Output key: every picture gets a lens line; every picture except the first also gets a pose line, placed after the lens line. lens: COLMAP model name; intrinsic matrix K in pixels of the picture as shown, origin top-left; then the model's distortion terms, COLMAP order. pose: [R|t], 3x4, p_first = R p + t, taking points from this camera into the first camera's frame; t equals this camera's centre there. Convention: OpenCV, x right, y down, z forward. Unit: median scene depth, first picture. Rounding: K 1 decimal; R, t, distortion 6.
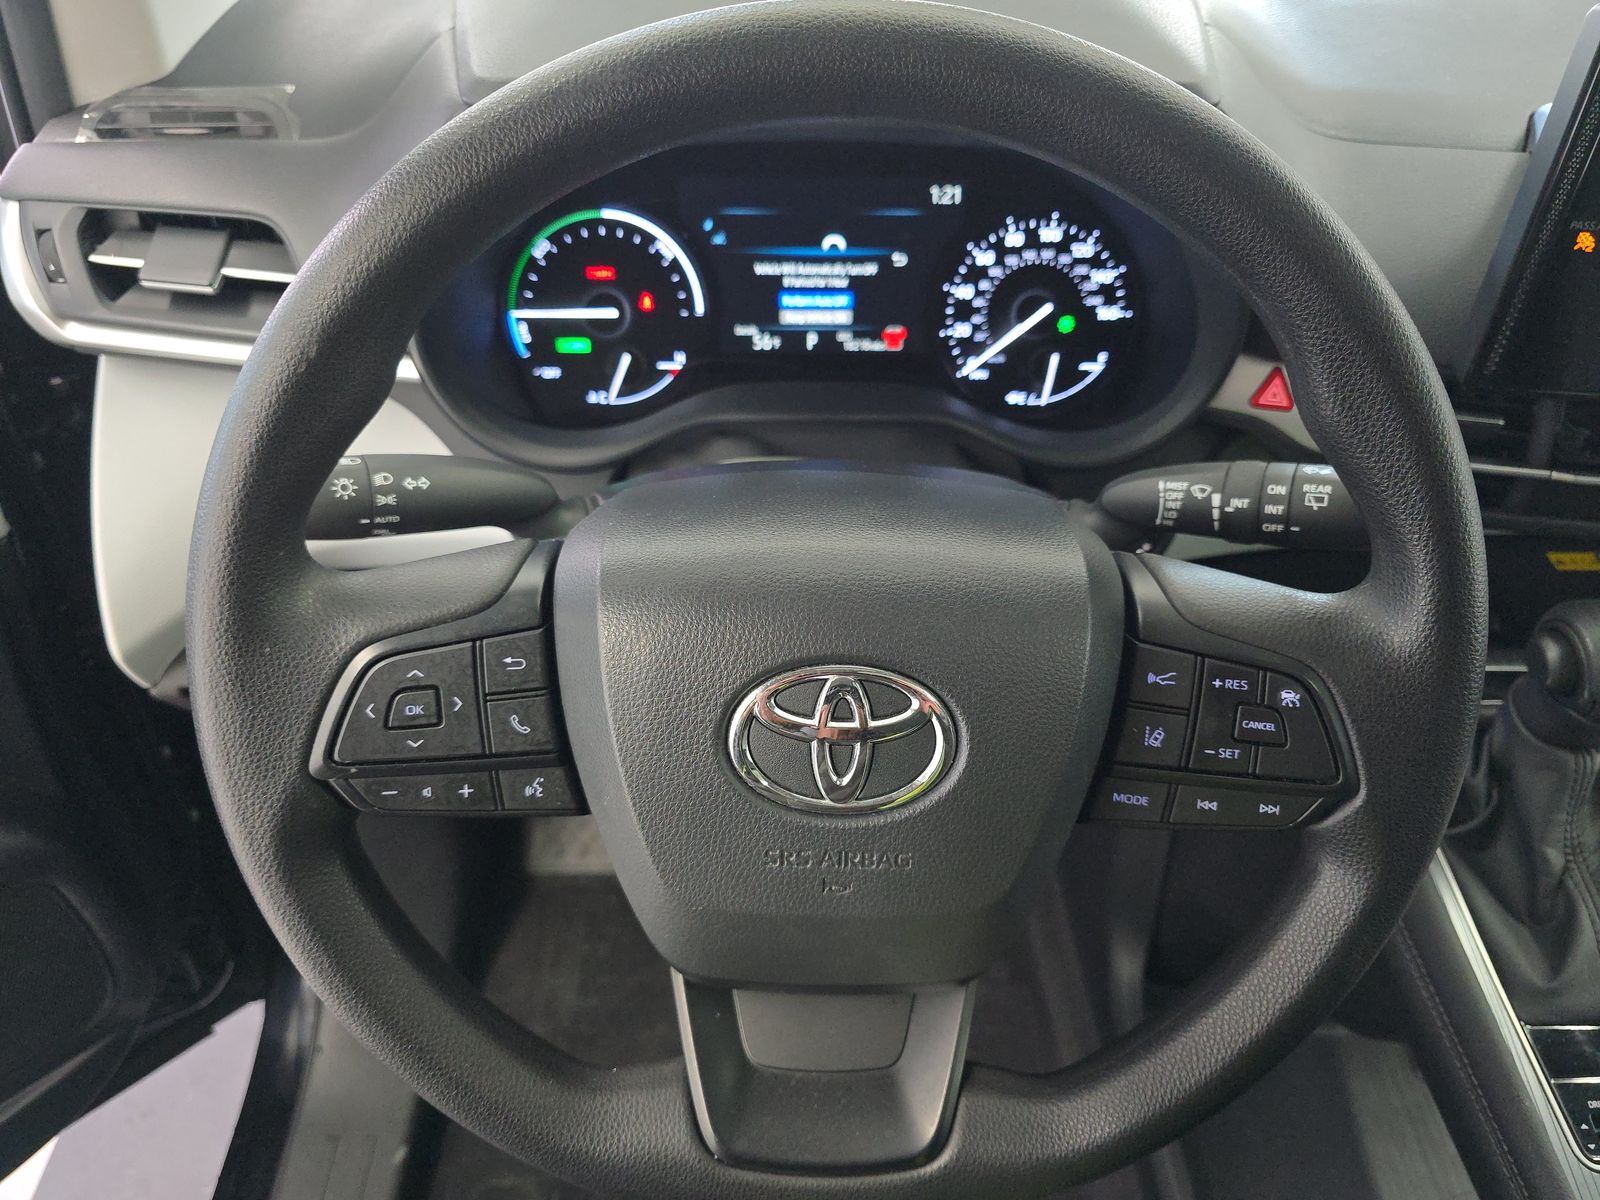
lens RADIAL K [[1067.3, 0, 799.3], [0, 1067.3, 573.7], [0, 0, 1]] dist [0.042706, -0.013113]
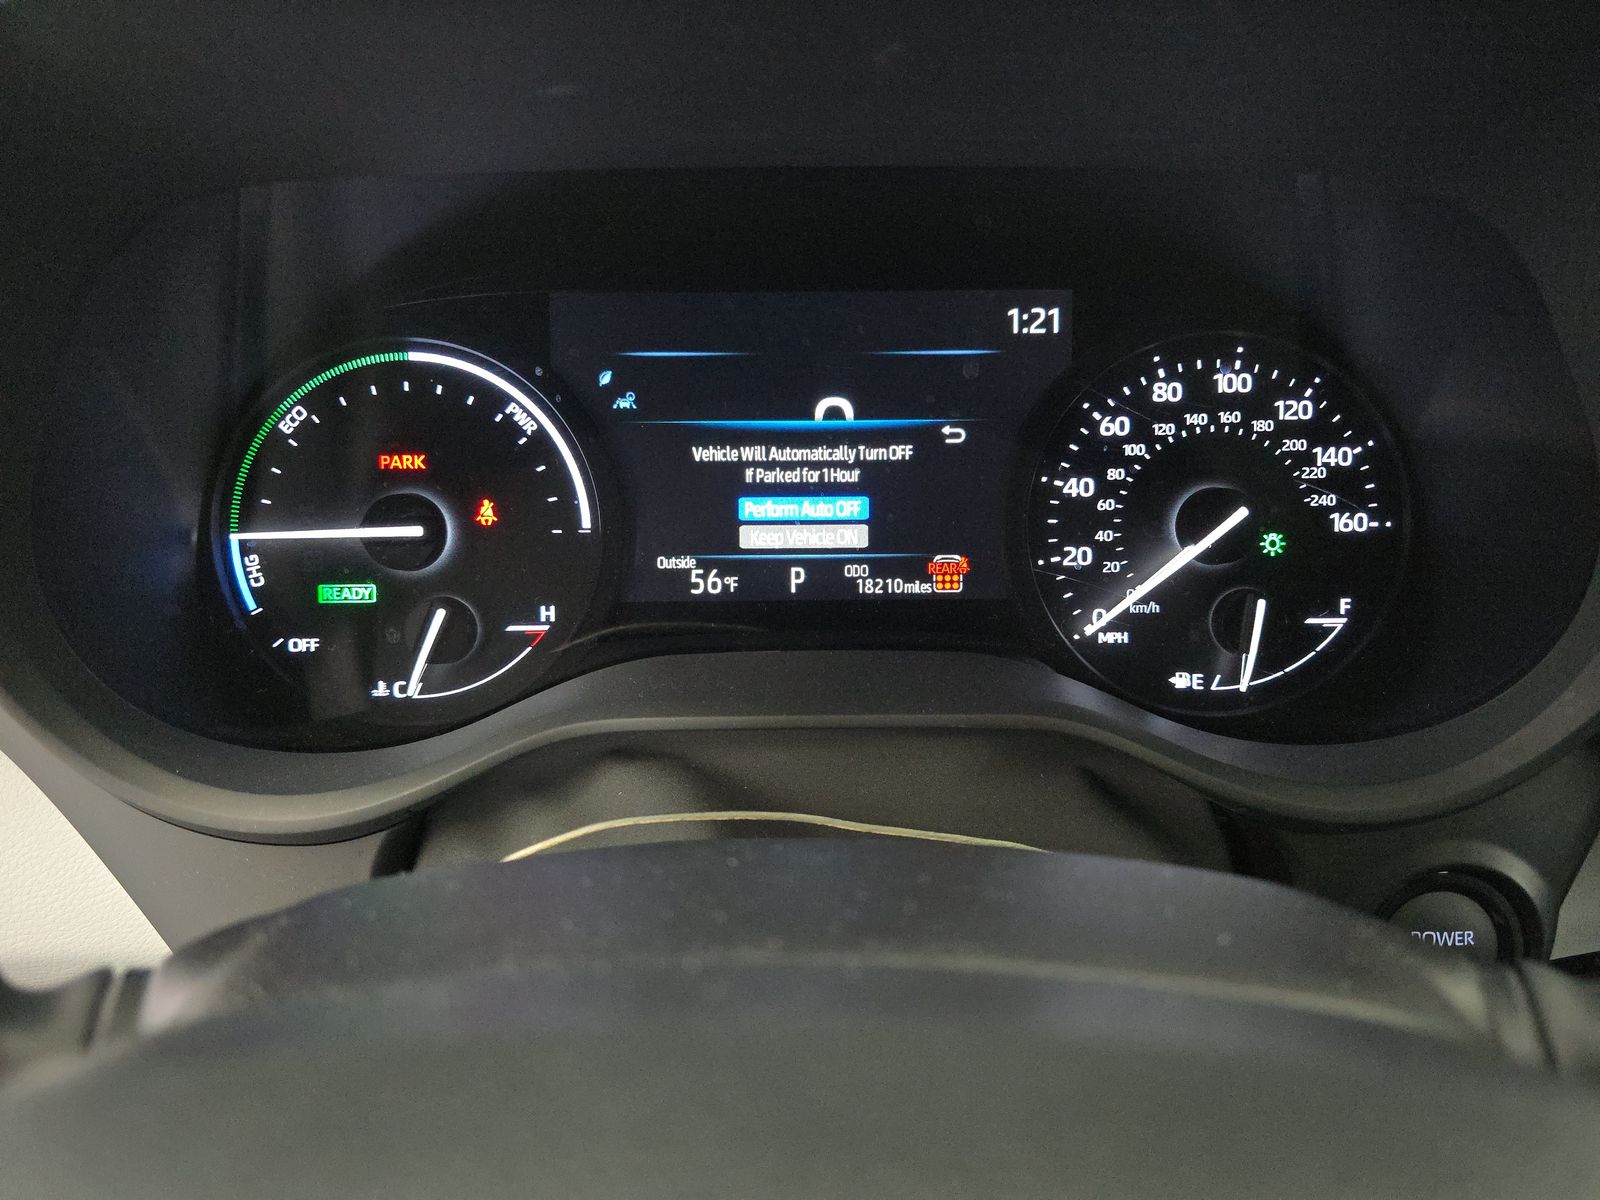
lens RADIAL K [[1067.3, 0, 791.1], [0, 1067.3, 605.1], [0, 0, 1]] dist [0.042706, -0.013113]
pose [[0.999902, -0.012631, -0.005959, 0.012177], [0.010938, 0.973542, -0.228247, -0.083646], [0.008685, 0.228159, 0.973585, 0.487694]]
